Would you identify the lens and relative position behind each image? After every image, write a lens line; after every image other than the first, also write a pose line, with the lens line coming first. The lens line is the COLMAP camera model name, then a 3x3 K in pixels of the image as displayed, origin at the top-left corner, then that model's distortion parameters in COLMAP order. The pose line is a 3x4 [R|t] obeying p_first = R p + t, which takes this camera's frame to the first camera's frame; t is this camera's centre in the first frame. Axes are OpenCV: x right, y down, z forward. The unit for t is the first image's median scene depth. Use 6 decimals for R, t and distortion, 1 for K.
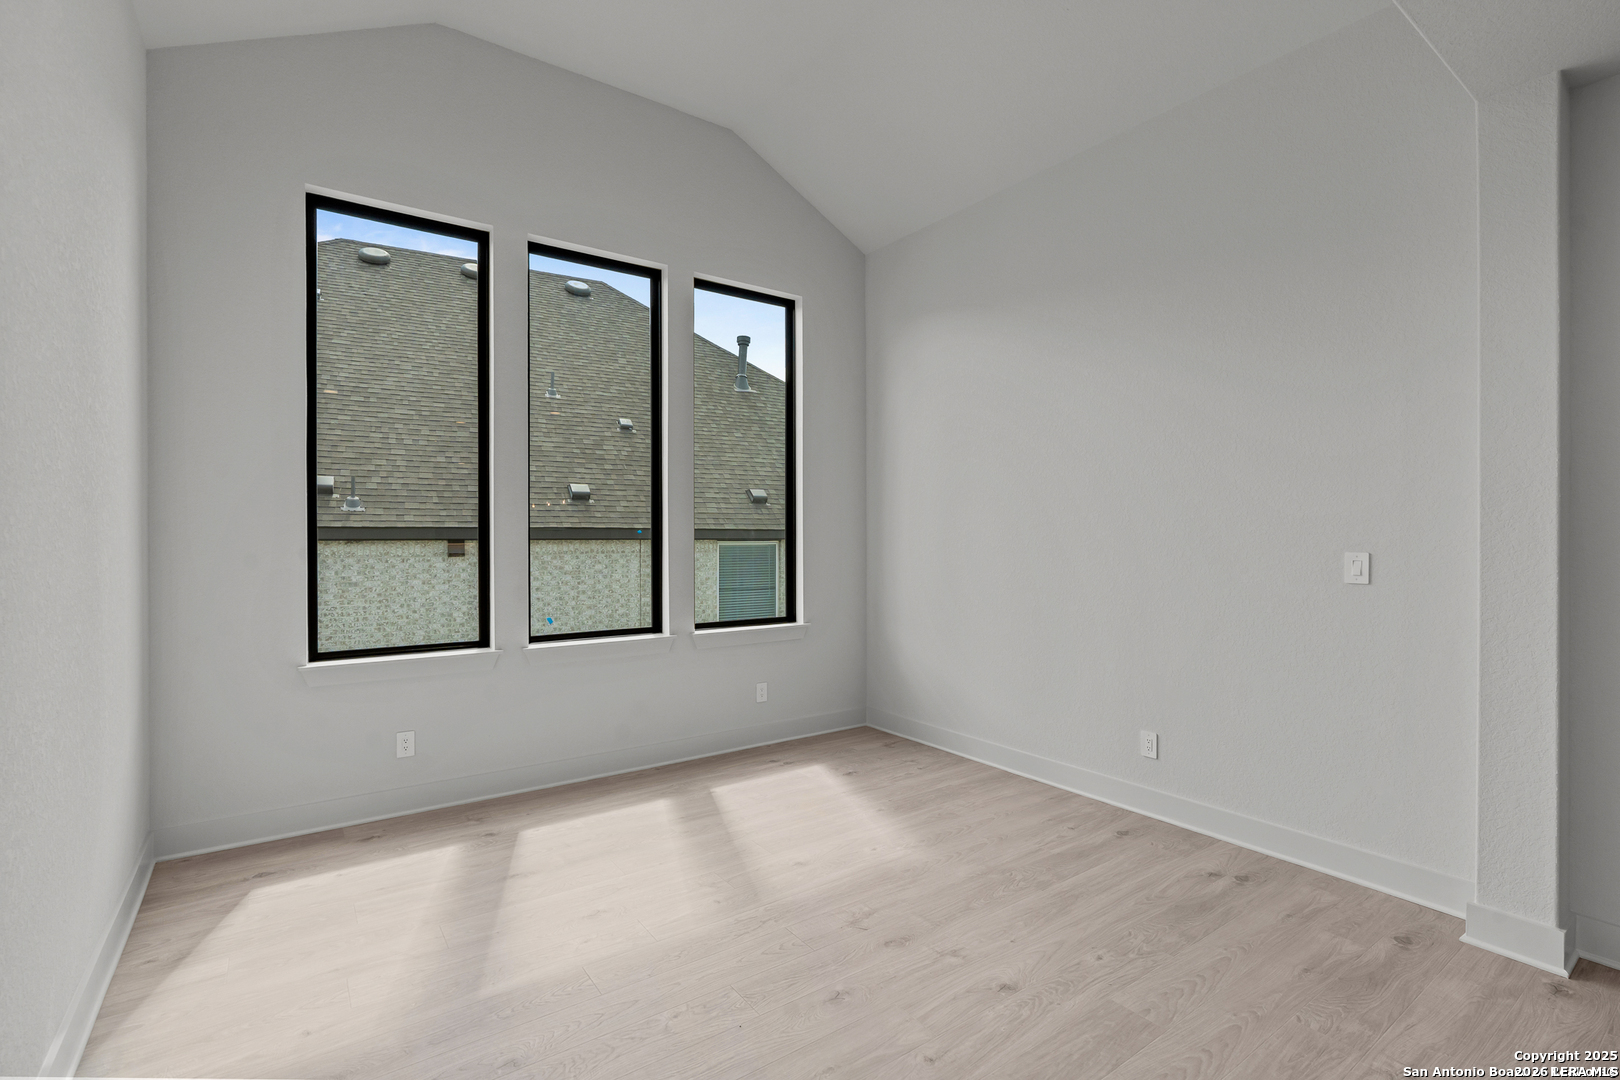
lens RADIAL K [[743.8, 0, 761.6], [0, 743.8, 532.5], [0, 0, 1]] dist [-0.008450, 0.004589]
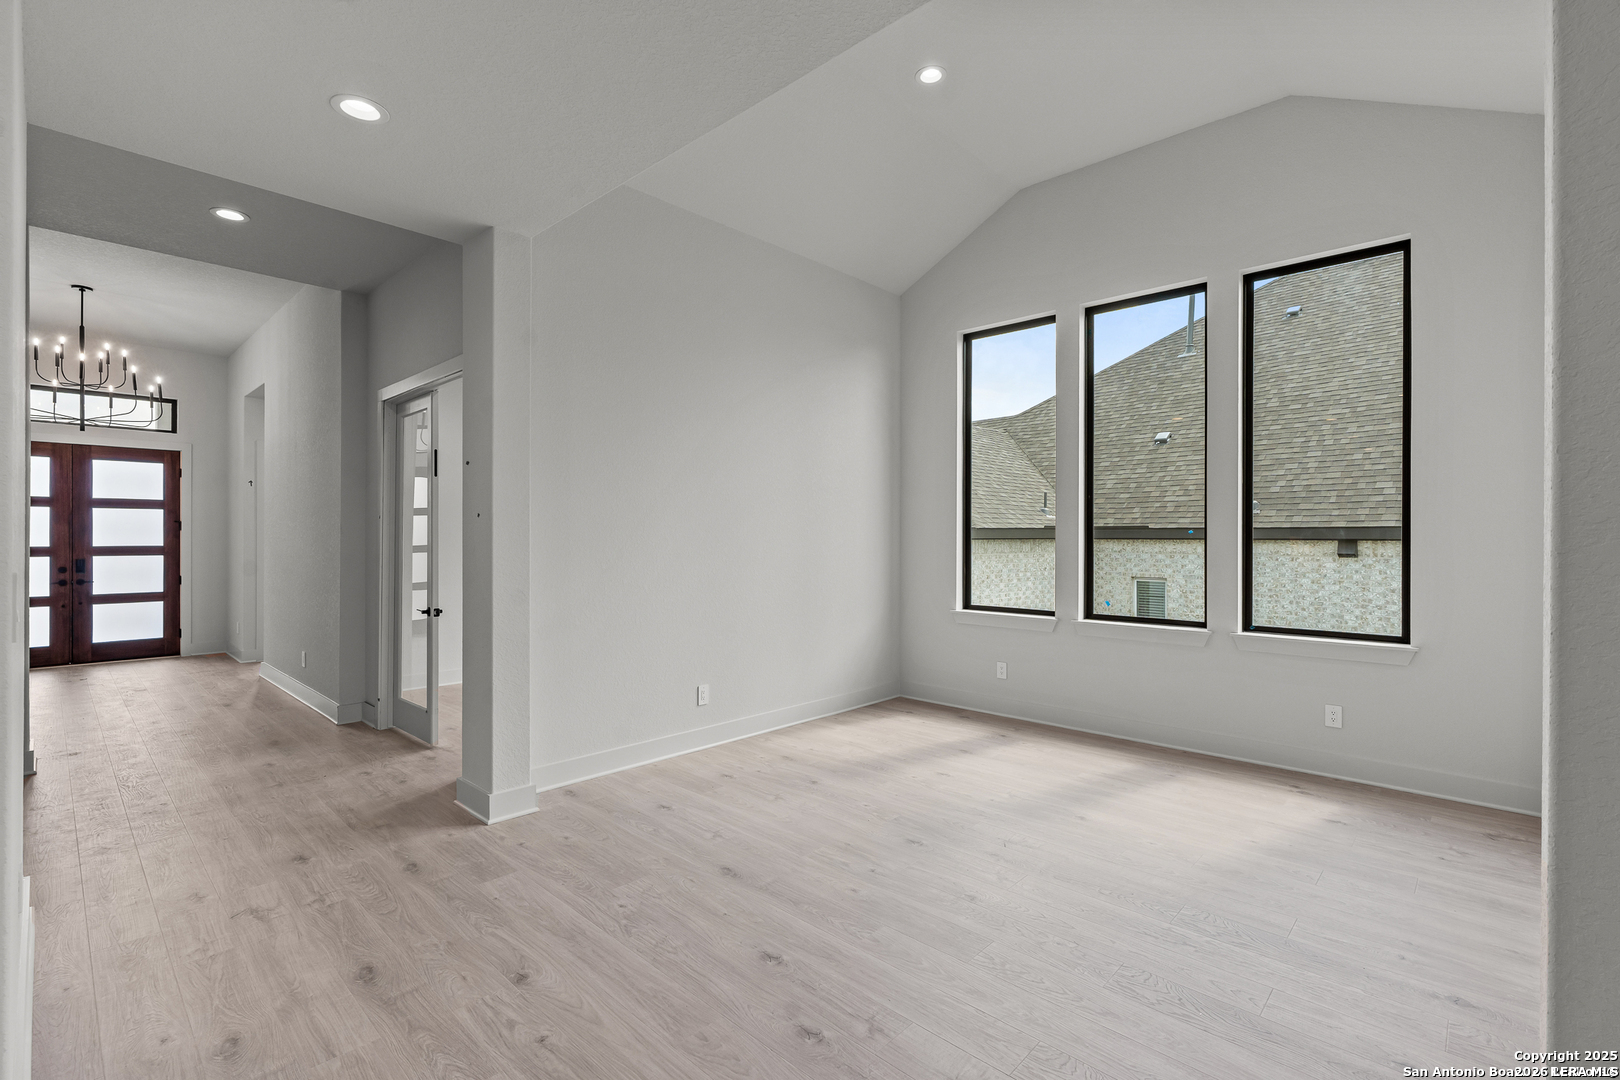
lens RADIAL K [[743.8, 0, 820.7], [0, 743.8, 536.7], [0, 0, 1]] dist [-0.008450, 0.004589]
pose [[0.198538, 0.001389, -0.980092, 0.408339], [0.004091, 0.999989, 0.002246, 0.000817], [0.980085, -0.004455, 0.198530, 0.137425]]
